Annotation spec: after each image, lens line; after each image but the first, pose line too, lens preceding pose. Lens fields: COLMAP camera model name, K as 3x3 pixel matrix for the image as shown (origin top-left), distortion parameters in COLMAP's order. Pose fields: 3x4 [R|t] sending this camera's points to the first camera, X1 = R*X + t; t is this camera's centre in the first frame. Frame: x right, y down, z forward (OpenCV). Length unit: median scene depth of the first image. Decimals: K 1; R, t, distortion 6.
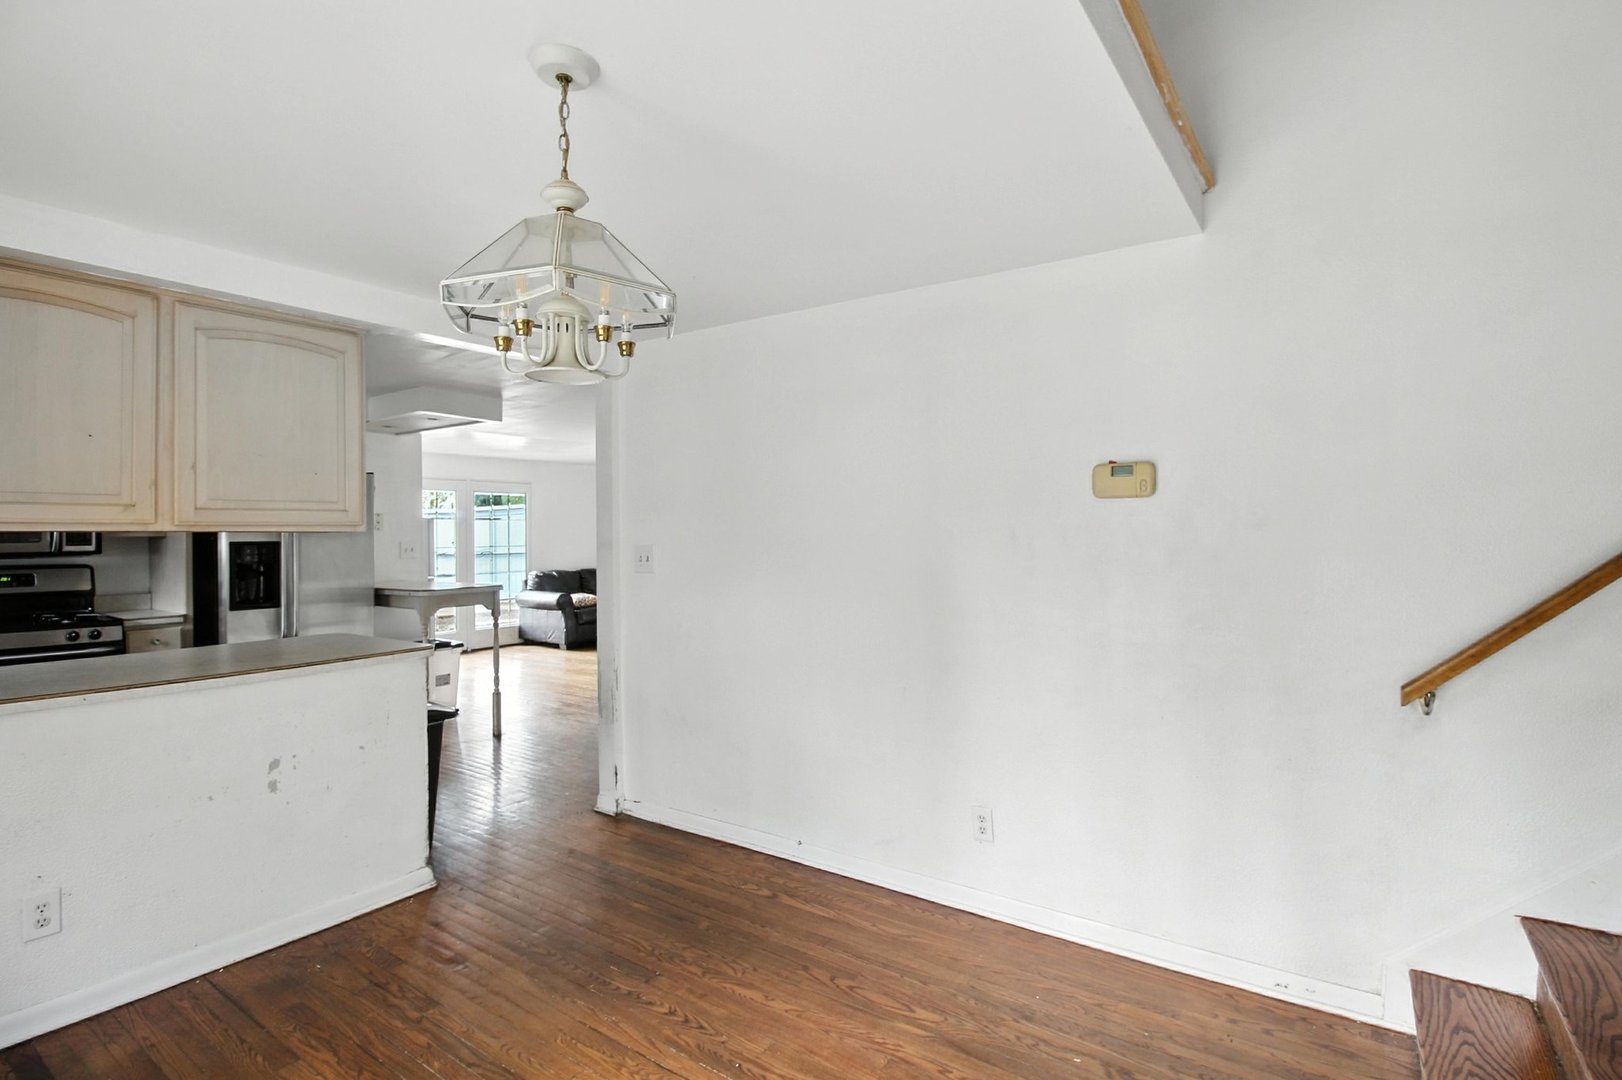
lens RADIAL K [[786.7, 0, 818.1], [0, 786.7, 533.1], [0, 0, 1]] dist [0.001122, -0.014300]
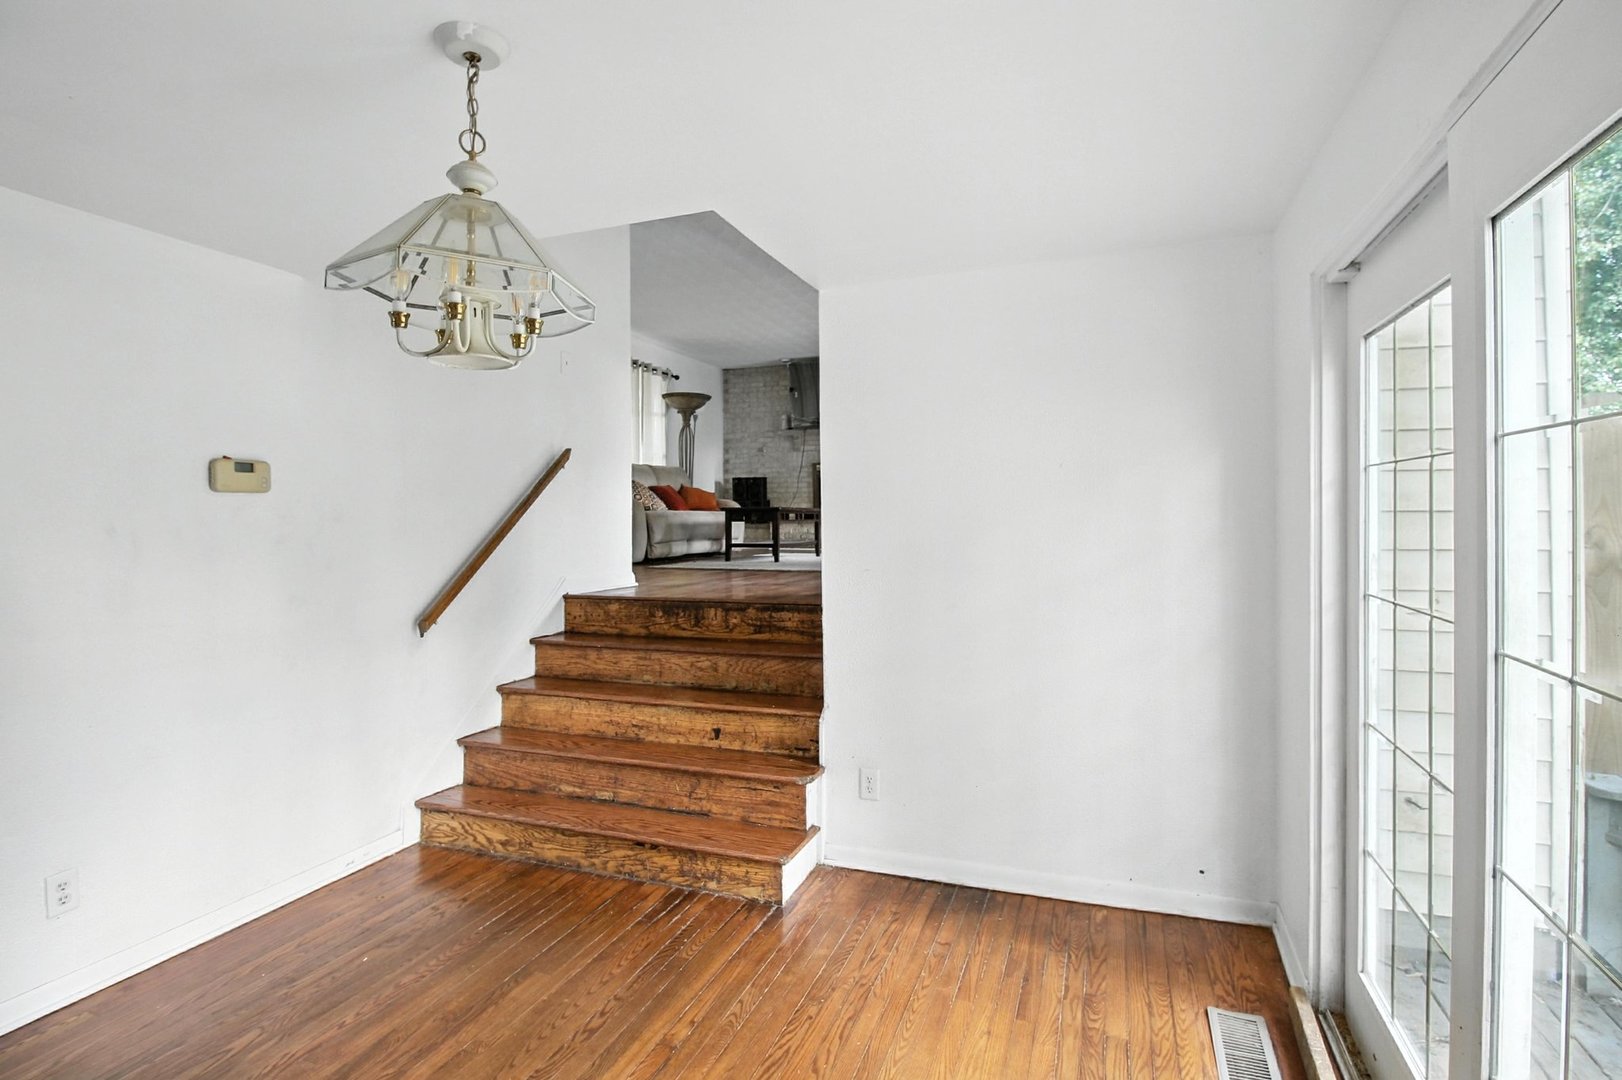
lens RADIAL K [[786.7, 0, 818.1], [0, 786.7, 533.1], [0, 0, 1]] dist [0.001122, -0.014300]
pose [[-0.239260, -0.010771, 0.970896, -0.908900], [0.016281, 0.999753, 0.015104, 0.006606], [-0.970819, 0.019421, -0.239026, 0.539795]]
